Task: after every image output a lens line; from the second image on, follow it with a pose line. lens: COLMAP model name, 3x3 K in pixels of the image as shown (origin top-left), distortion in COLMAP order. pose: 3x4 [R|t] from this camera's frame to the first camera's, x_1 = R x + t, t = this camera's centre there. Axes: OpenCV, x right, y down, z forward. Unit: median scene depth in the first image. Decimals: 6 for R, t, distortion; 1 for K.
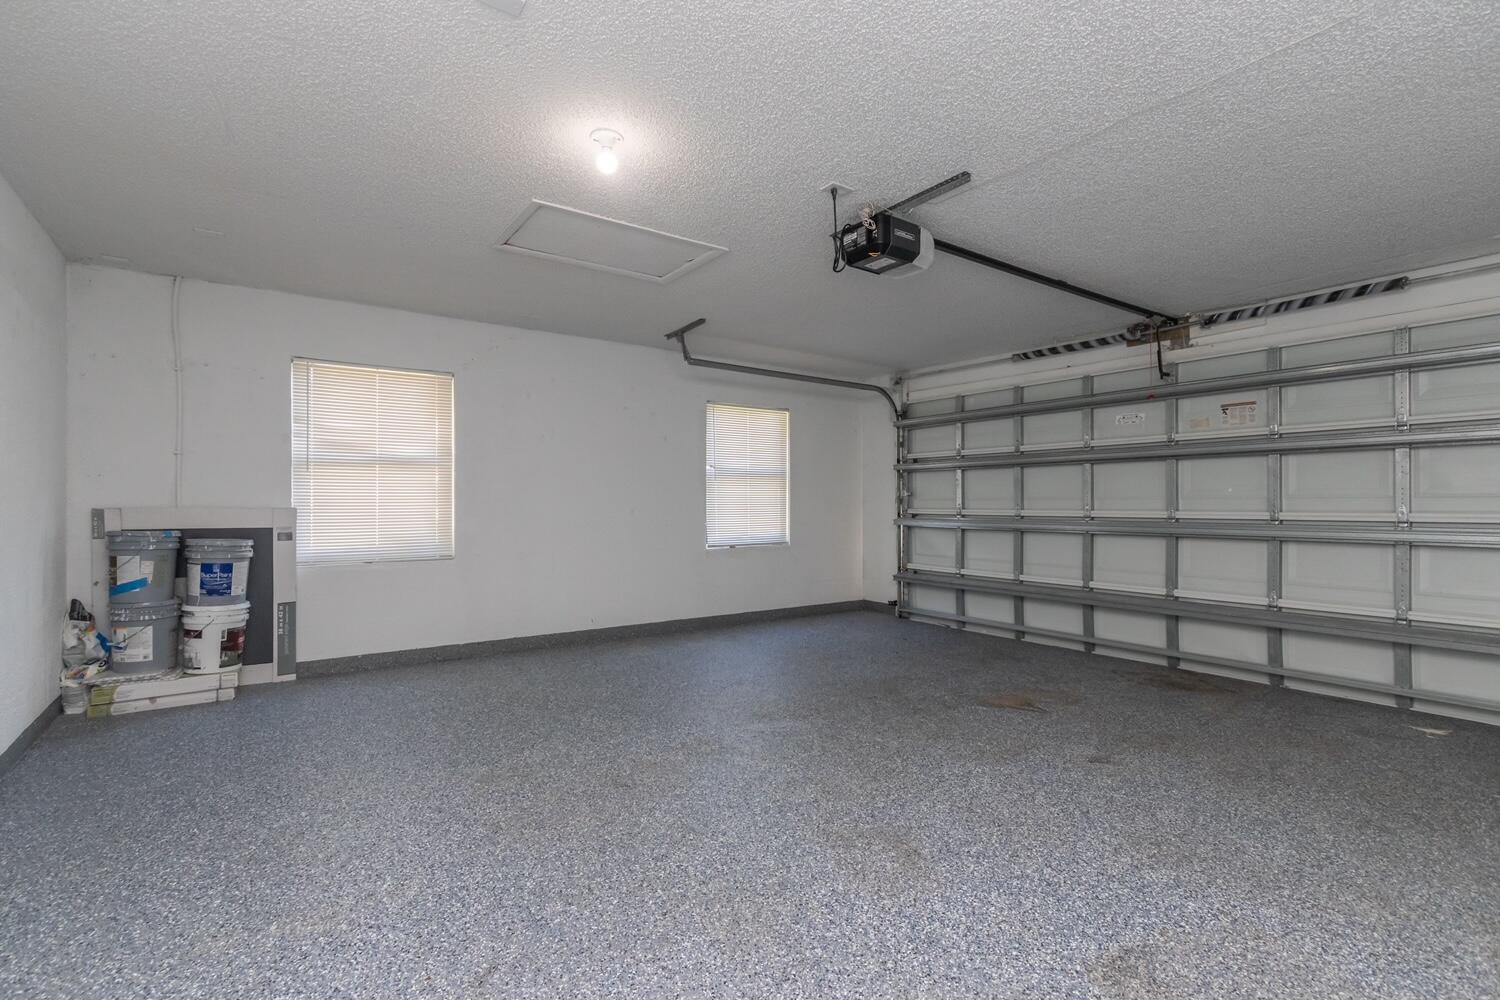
lens RADIAL K [[687.7, 0, 749.1], [0, 687.7, 501.7], [0, 0, 1]] dist [0.005486, -0.000277]
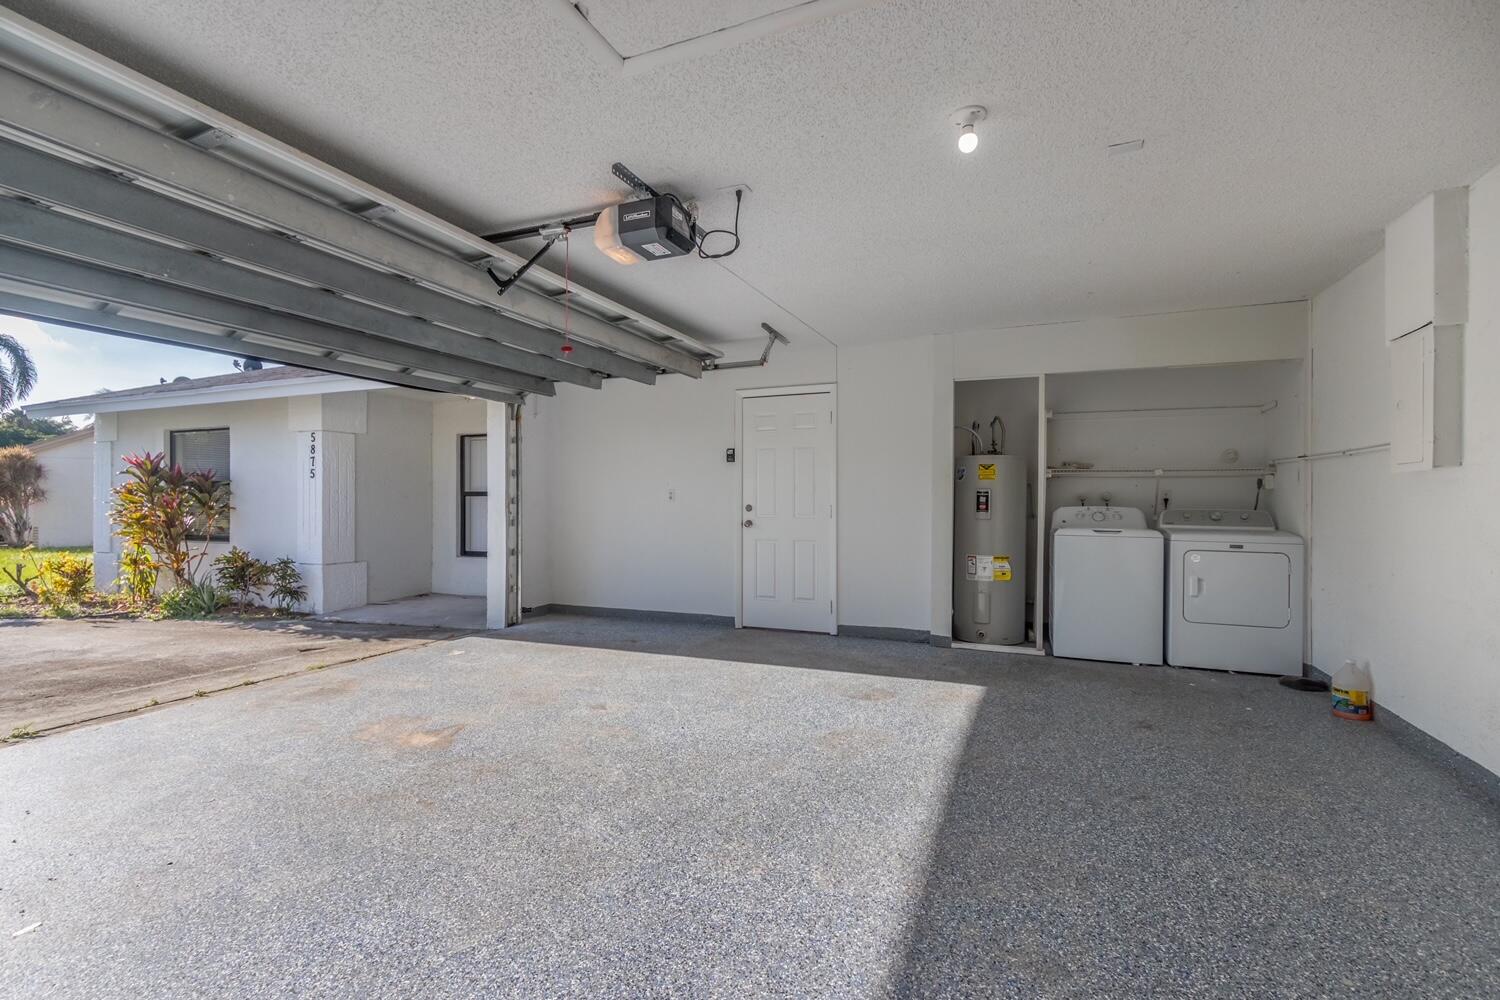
lens RADIAL K [[687.7, 0, 750.0], [0, 687.7, 501.7], [0, 0, 1]] dist [0.005486, -0.000277]
pose [[-0.516967, -0.005479, 0.855988, -0.755210], [-0.004185, 0.999984, 0.003874, -0.001386], [-0.855995, -0.001580, -0.516981, 1.534376]]
